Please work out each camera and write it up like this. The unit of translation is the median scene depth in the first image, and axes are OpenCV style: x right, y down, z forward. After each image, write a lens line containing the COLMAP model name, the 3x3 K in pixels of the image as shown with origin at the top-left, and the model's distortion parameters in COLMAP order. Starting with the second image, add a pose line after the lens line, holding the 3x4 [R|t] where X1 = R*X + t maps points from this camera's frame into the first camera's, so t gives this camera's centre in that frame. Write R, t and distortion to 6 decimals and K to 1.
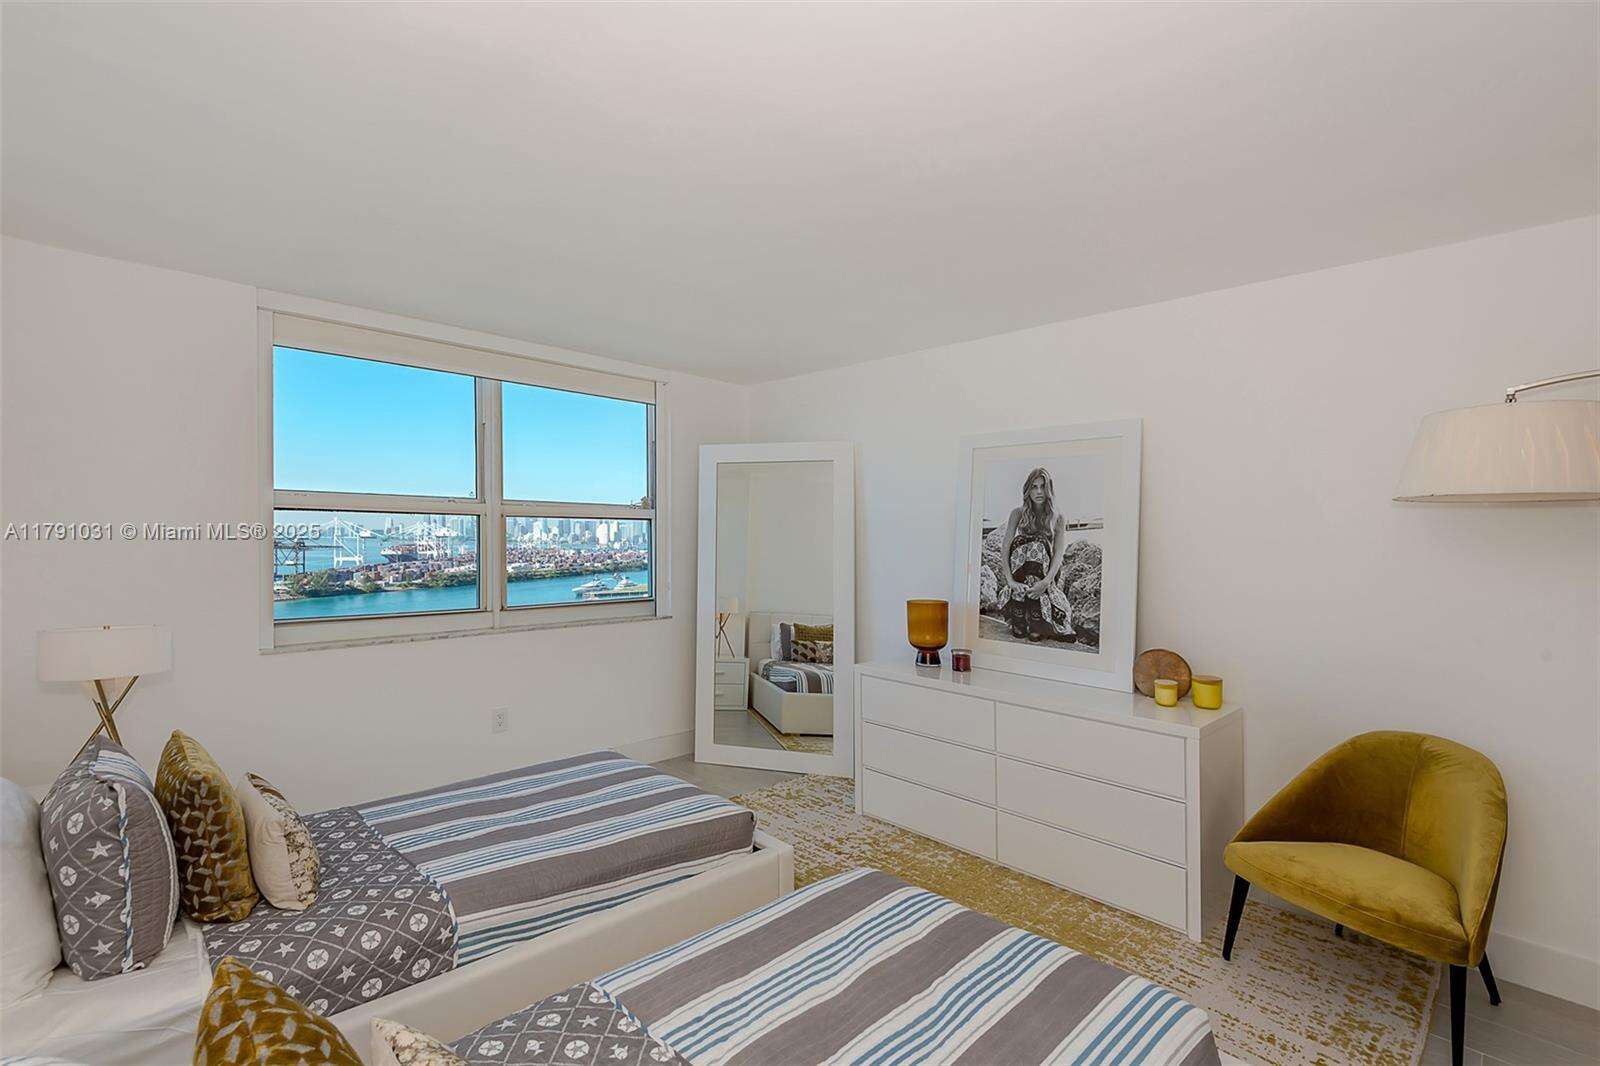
lens RADIAL K [[743.7, 0, 809.7], [0, 743.7, 535.0], [0, 0, 1]] dist [0.008773, -0.011729]
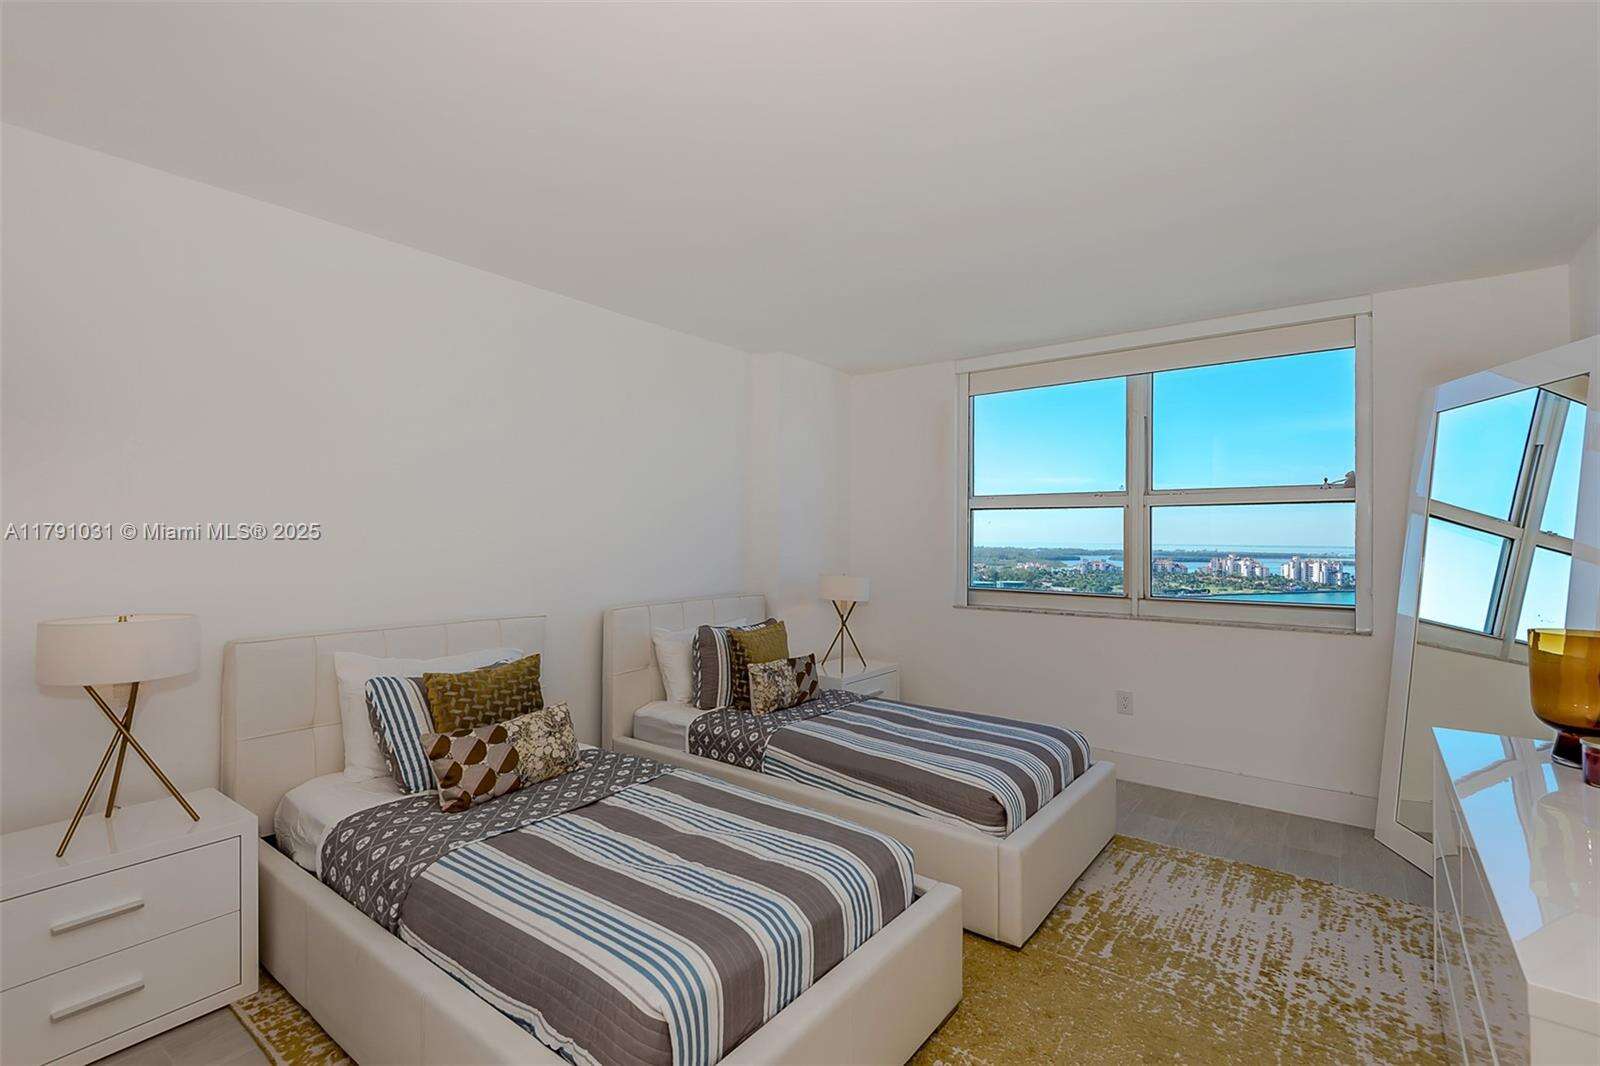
lens RADIAL K [[743.7, 0, 780.9], [0, 743.7, 543.2], [0, 0, 1]] dist [0.008773, -0.011729]
pose [[0.108252, -0.001173, -0.994123, 0.857144], [-0.012417, 0.999920, -0.002532, 0.053371], [0.994046, 0.012618, 0.108229, 0.621607]]
